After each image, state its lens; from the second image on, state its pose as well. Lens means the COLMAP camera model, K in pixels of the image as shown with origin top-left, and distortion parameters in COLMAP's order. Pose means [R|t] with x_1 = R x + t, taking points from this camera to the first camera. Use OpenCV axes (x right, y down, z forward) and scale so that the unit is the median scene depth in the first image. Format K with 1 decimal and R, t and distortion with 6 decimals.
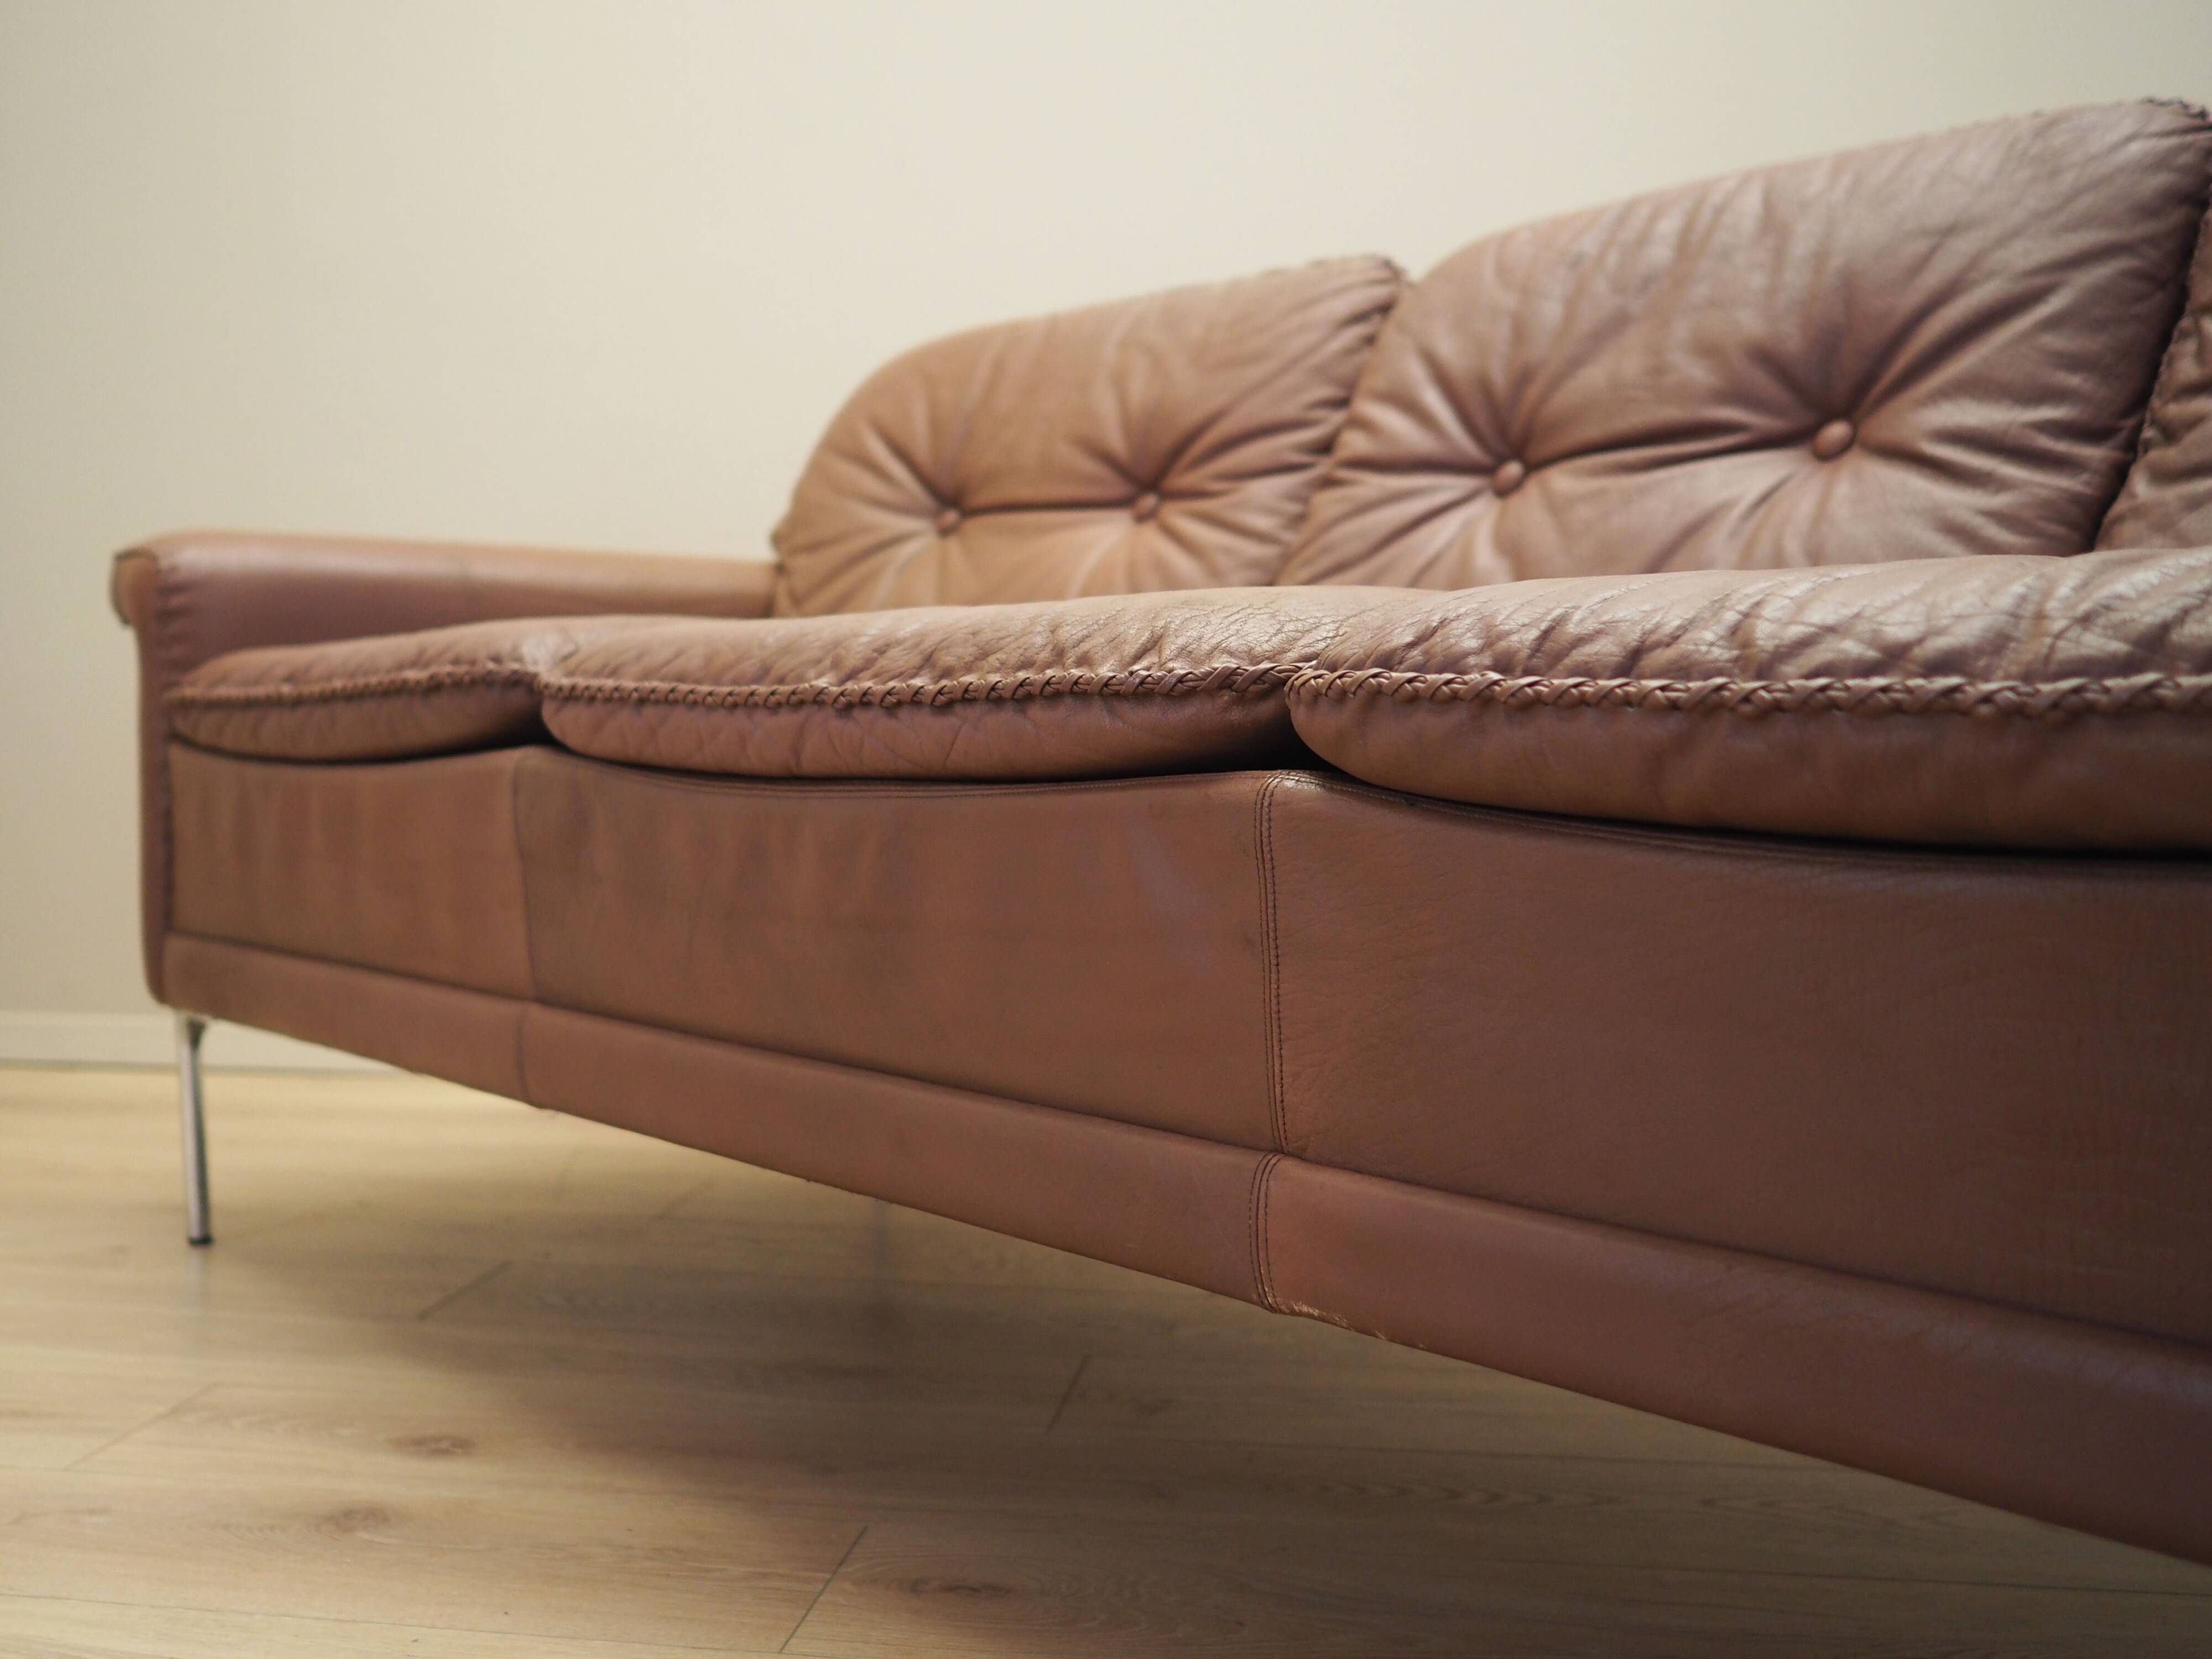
lens RADIAL K [[2534.1, 0, 1106.0], [0, 2534.1, 829.5], [0, 0, 1]] dist [-0.021638, -0.011275]
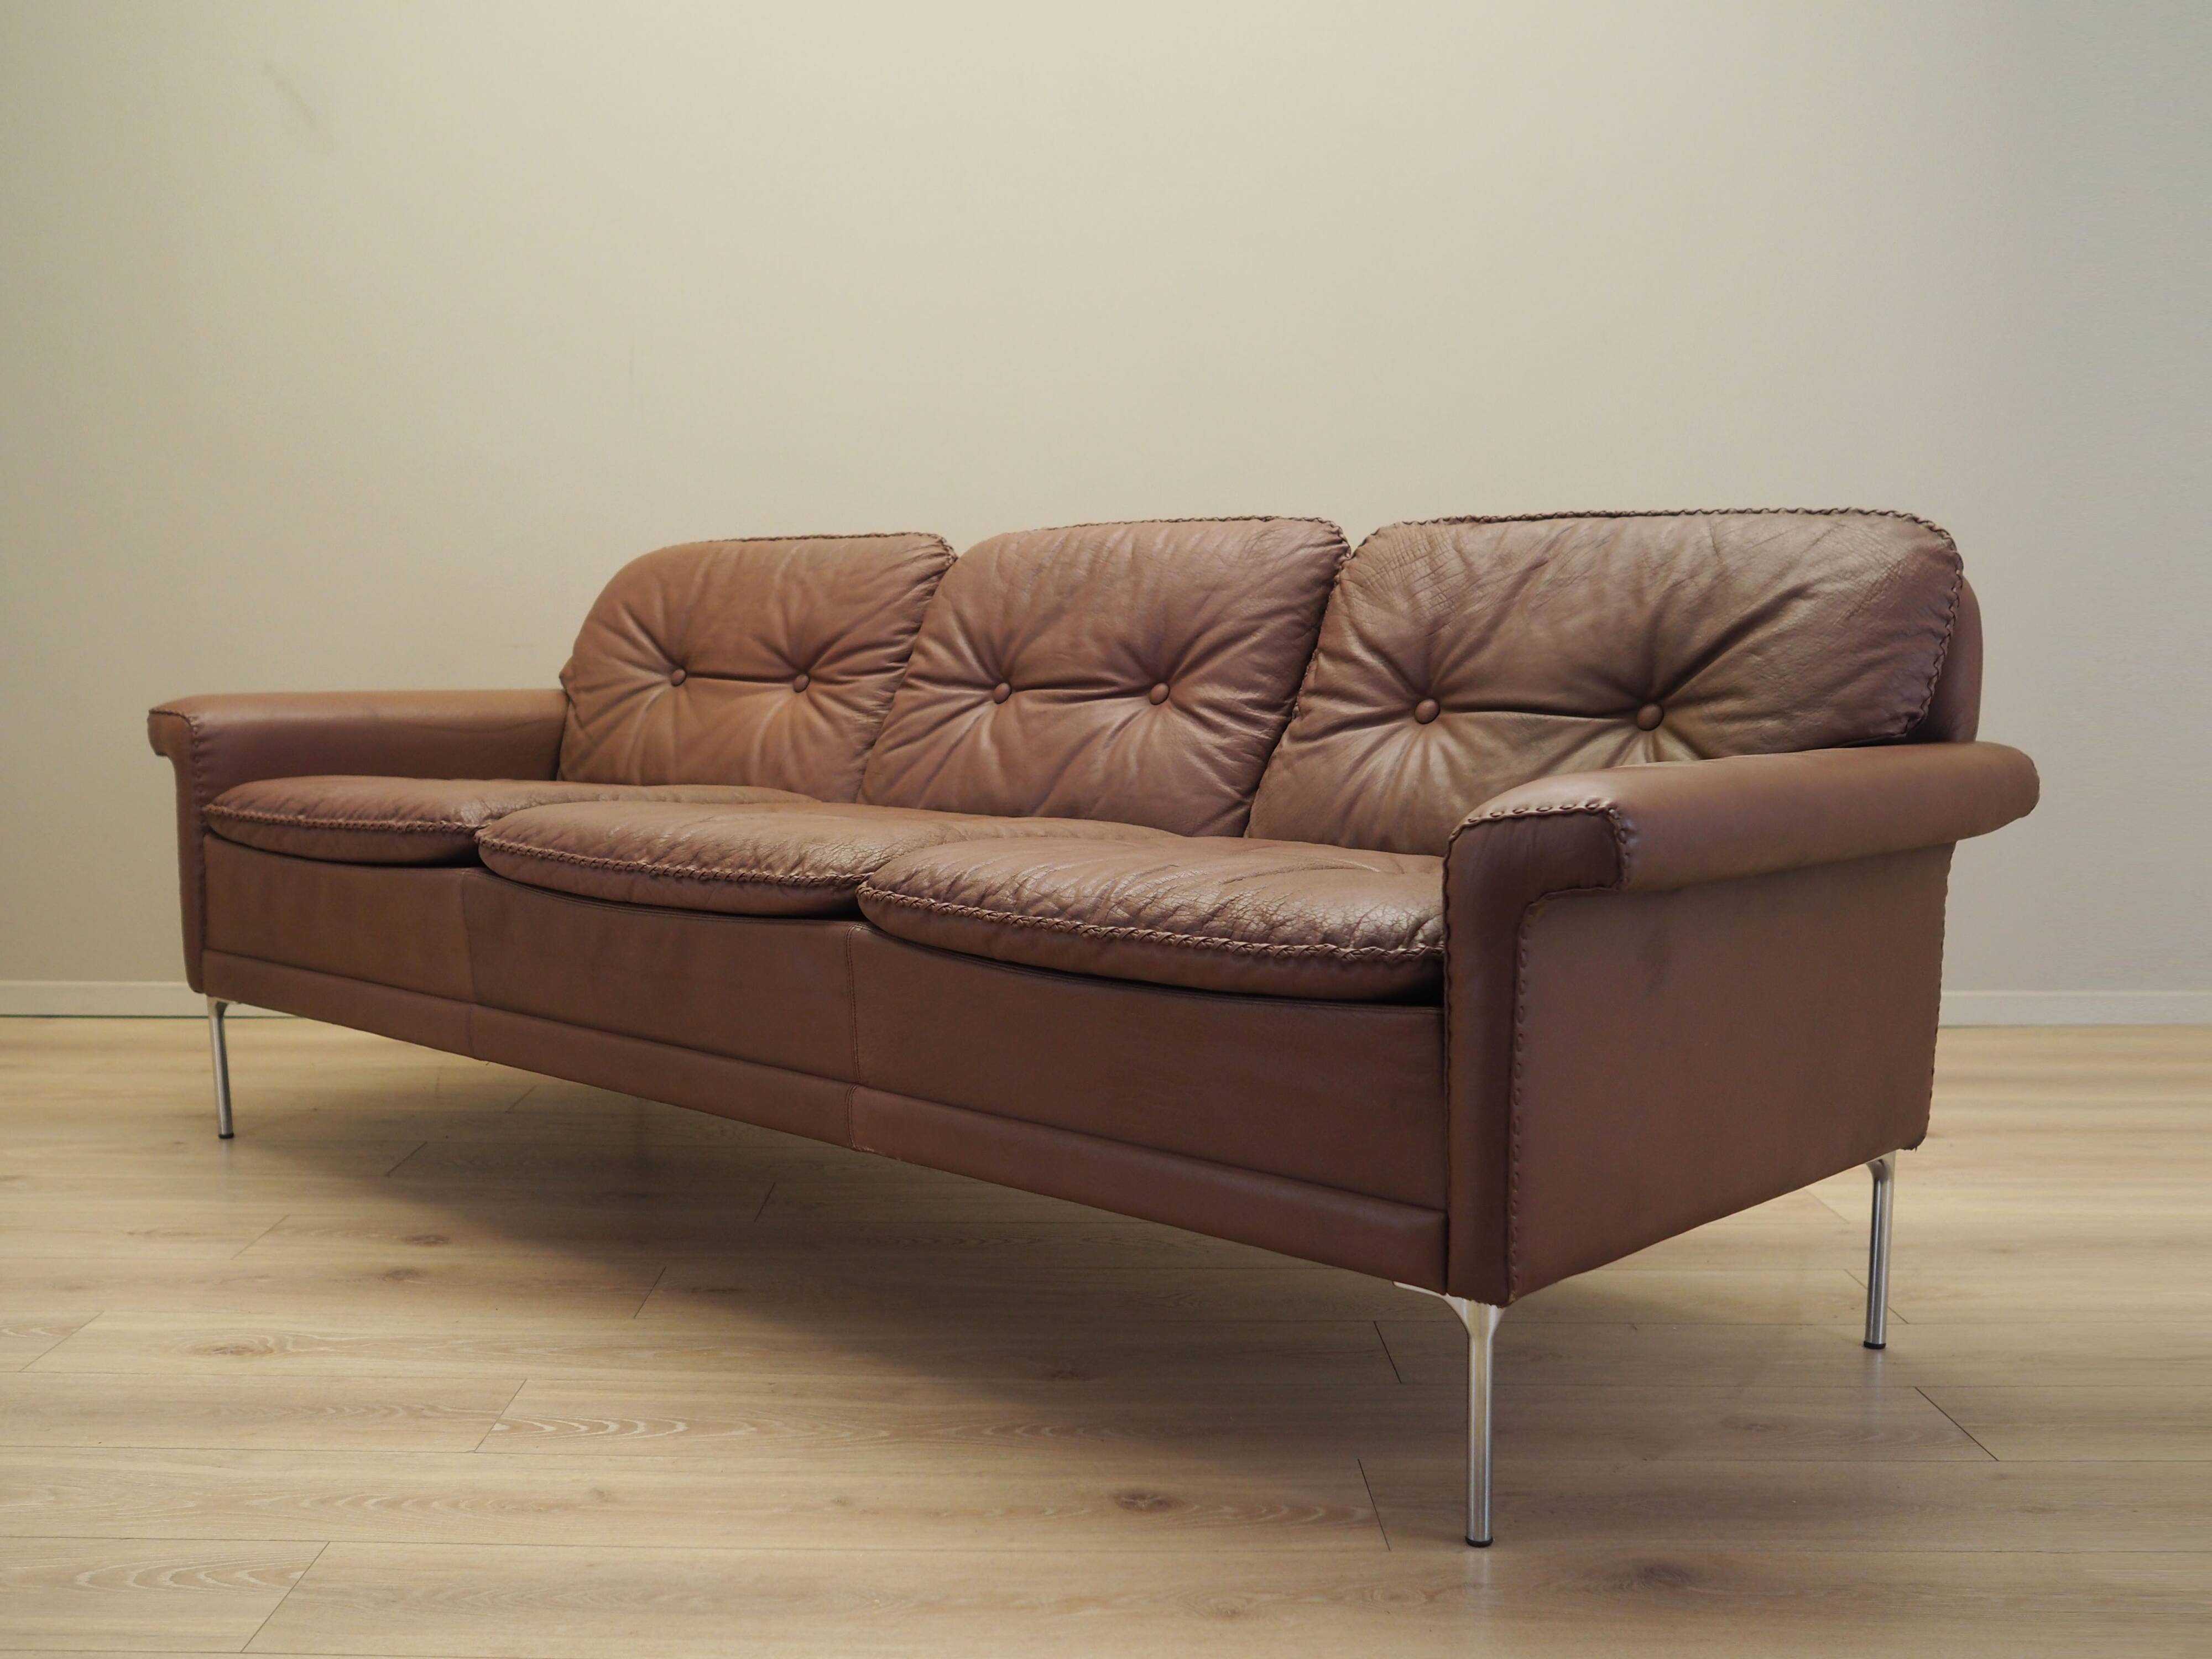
lens RADIAL K [[2534.1, 0, 1106.0], [0, 2534.1, 829.5], [0, 0, 1]] dist [-0.021638, -0.011275]
pose [[0.991746, -0.018391, 0.126895, 0.002104], [0.011380, 0.998380, 0.055754, -0.160091], [-0.127715, -0.053850, 0.990348, -0.910443]]
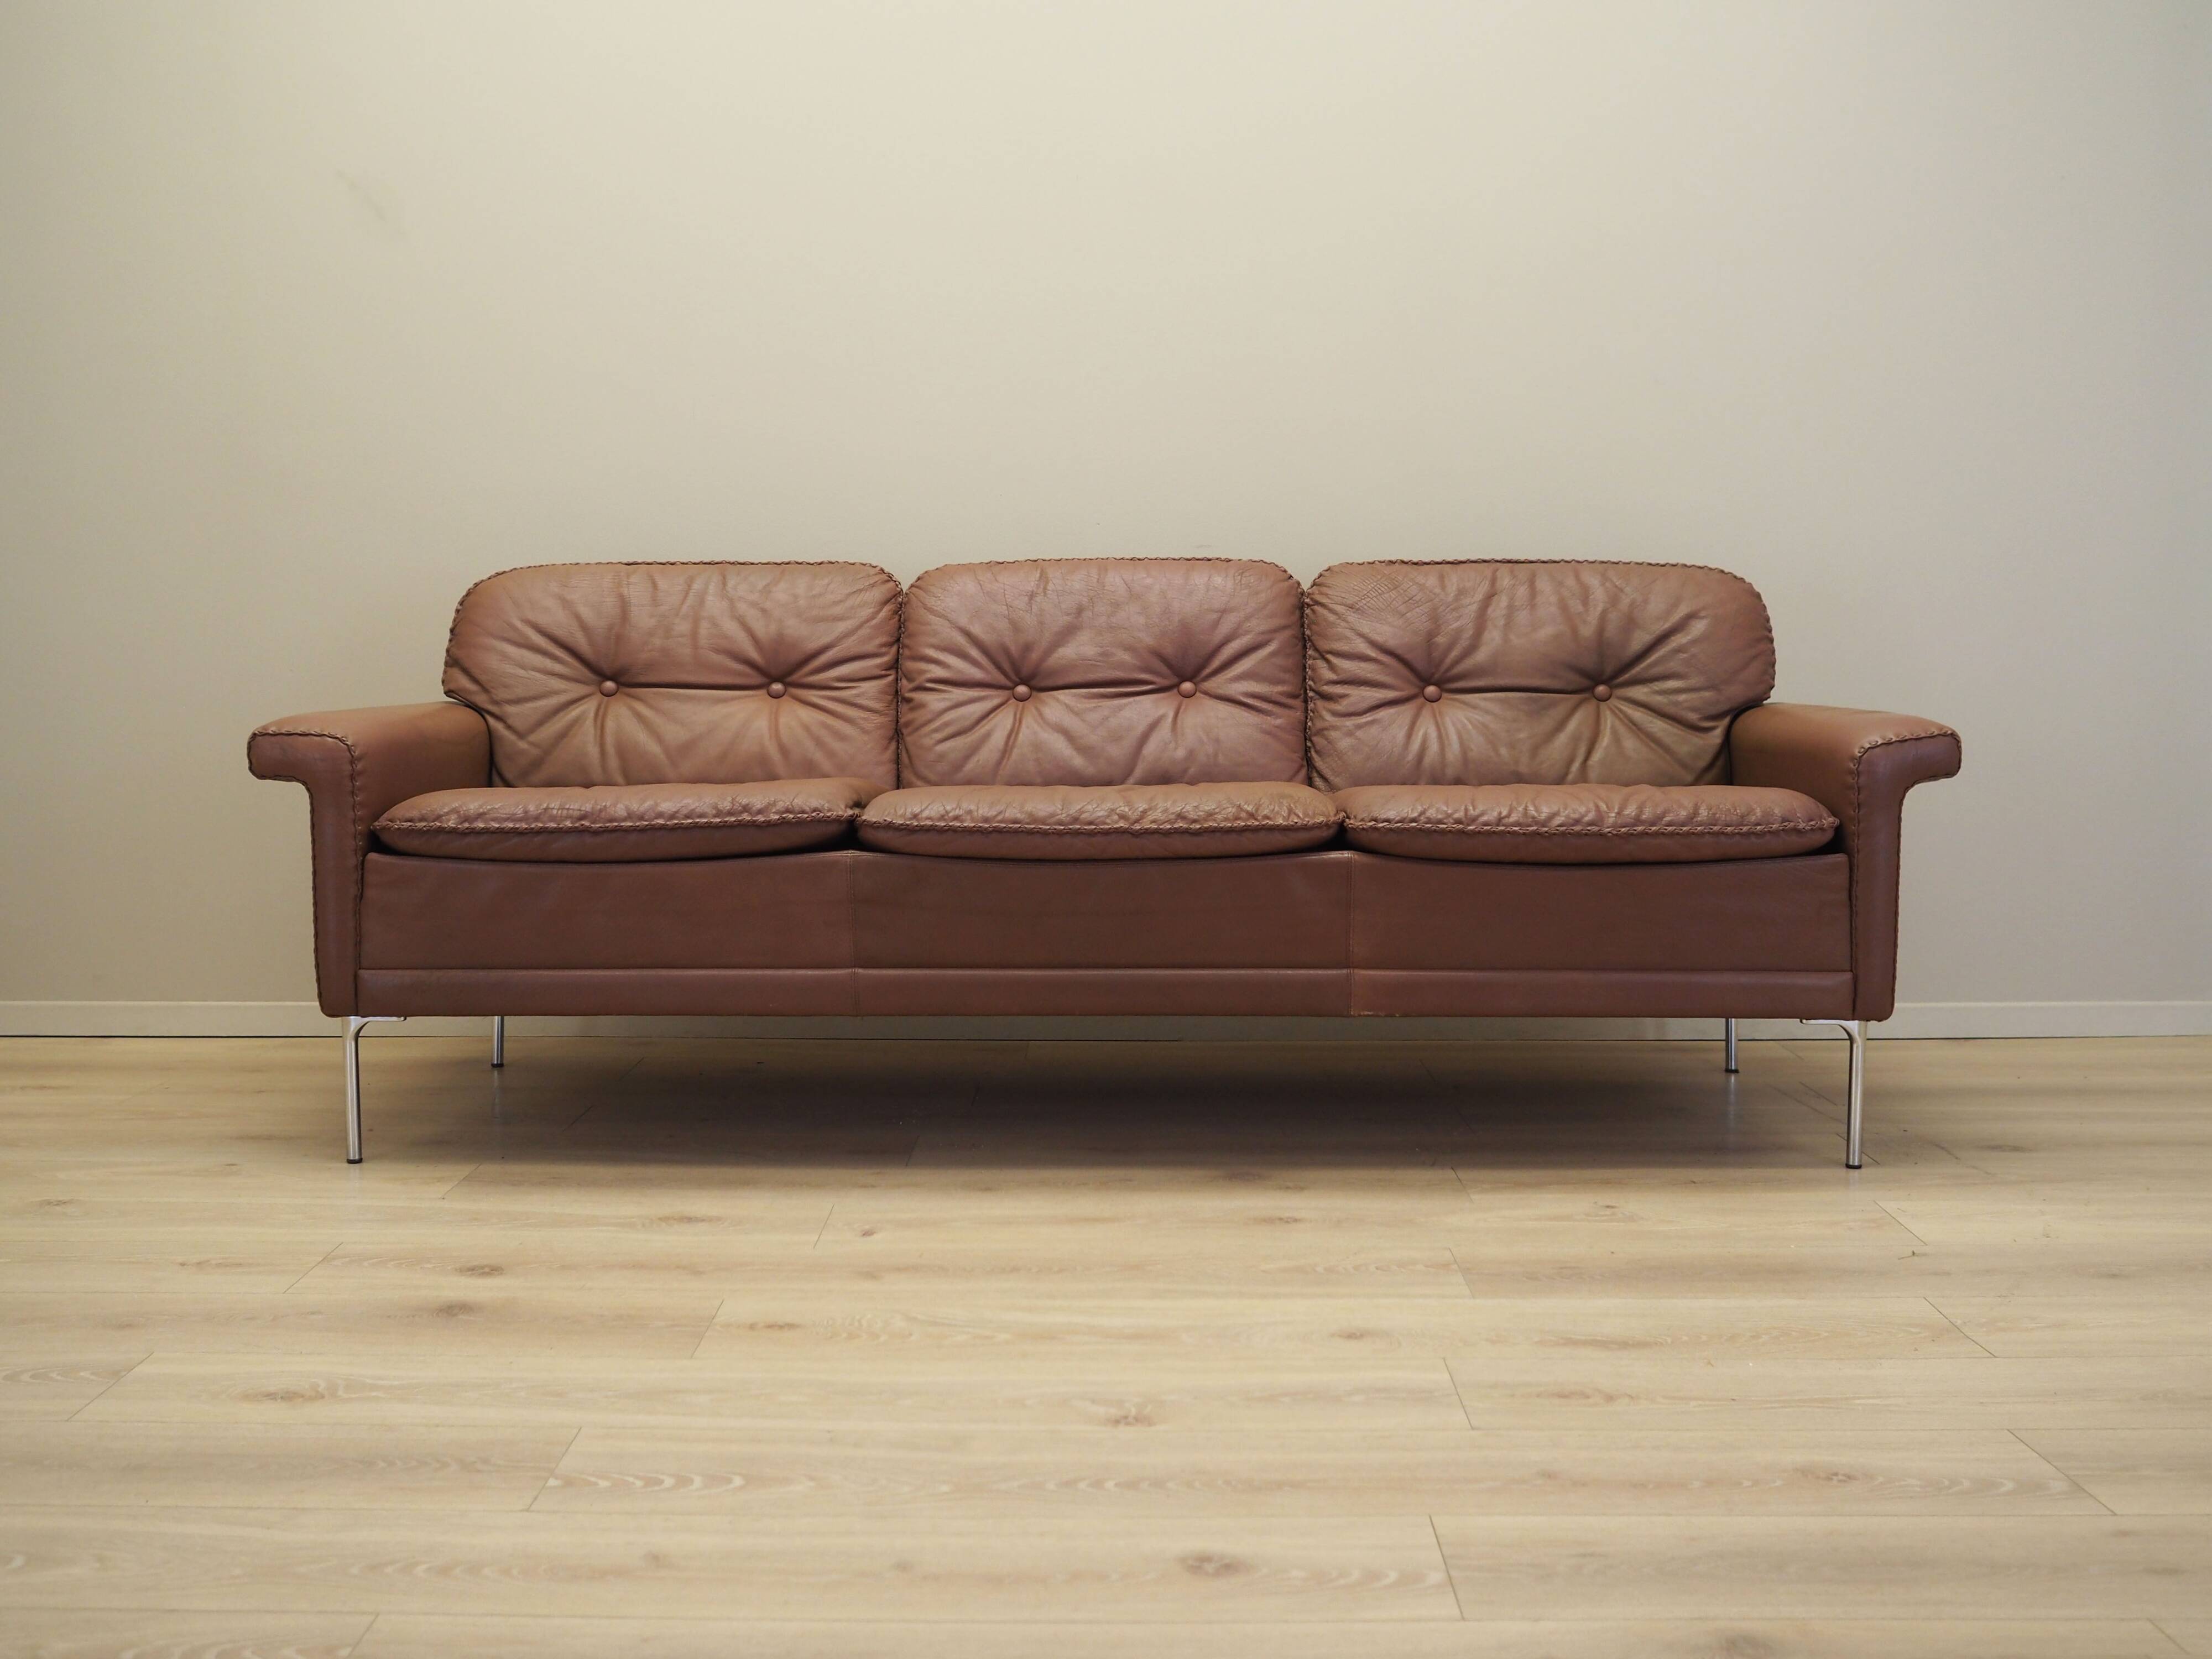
lens RADIAL K [[2534.1, 0, 1106.0], [0, 2534.1, 829.5], [0, 0, 1]] dist [-0.021638, -0.011275]
pose [[0.587392, -0.073907, 0.805921, -1.852764], [0.032741, 0.997176, 0.067584, -0.190157], [-0.808640, -0.013312, 0.588153, -0.449088]]
